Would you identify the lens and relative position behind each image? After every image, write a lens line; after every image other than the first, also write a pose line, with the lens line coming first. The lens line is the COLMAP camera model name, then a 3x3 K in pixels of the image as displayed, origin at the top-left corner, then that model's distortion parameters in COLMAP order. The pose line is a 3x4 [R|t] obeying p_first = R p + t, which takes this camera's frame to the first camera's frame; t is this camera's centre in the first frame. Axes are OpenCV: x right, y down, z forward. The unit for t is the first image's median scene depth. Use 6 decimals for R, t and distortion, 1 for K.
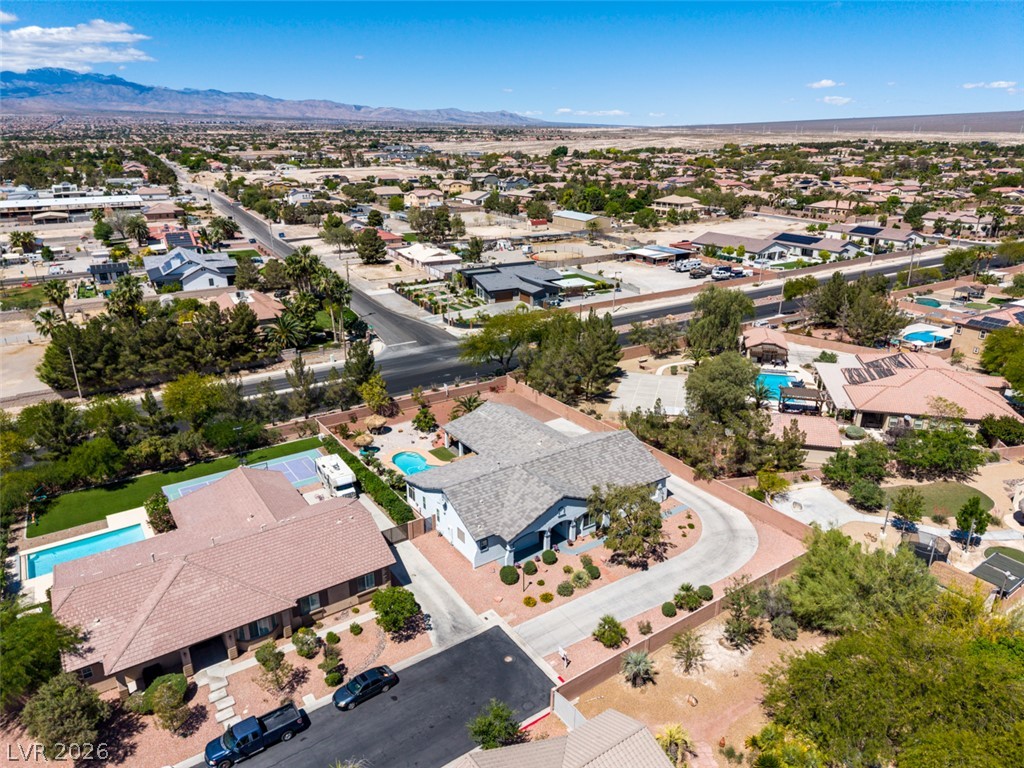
lens RADIAL K [[684.4, 0, 512.0], [0, 684.4, 386.0], [0, 0, 1]] dist [0.030959, -0.034981]
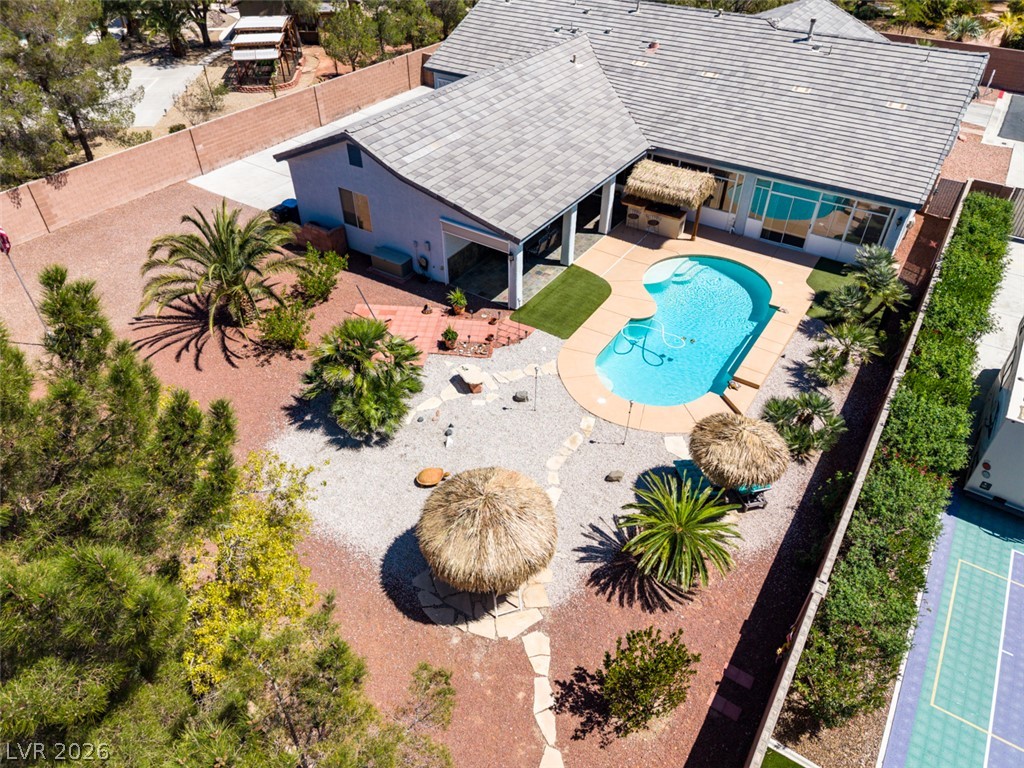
lens RADIAL K [[688.5, 0, 512.0], [0, 688.5, 384.0], [0, 0, 1]] dist [0.023178, -0.027179]
pose [[-0.376433, -0.587938, 0.715980, -0.296728], [0.319869, 0.642821, 0.696035, -0.076410], [-0.869472, 0.491030, -0.053916, 0.993219]]
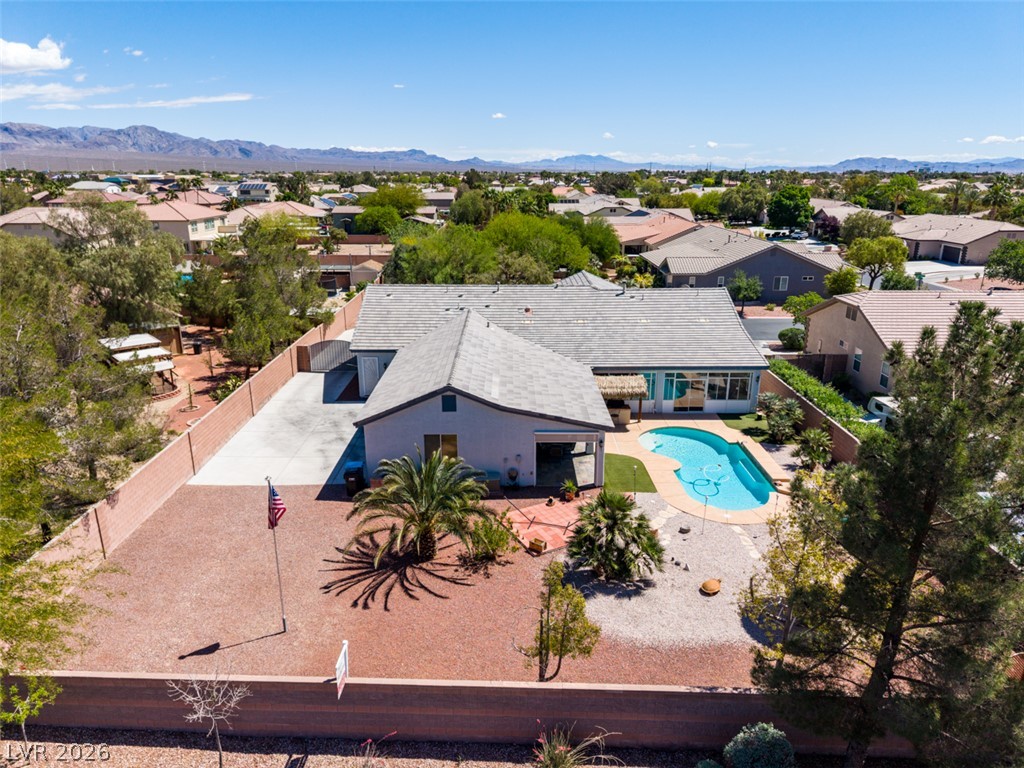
lens RADIAL K [[688.5, 0, 512.0], [0, 688.5, 384.0], [0, 0, 1]] dist [0.023178, -0.027179]
pose [[-0.827503, -0.165438, 0.536535, -0.229749], [0.196623, 0.809702, 0.552921, -0.147506], [-0.525908, 0.563039, -0.637502, 1.172877]]
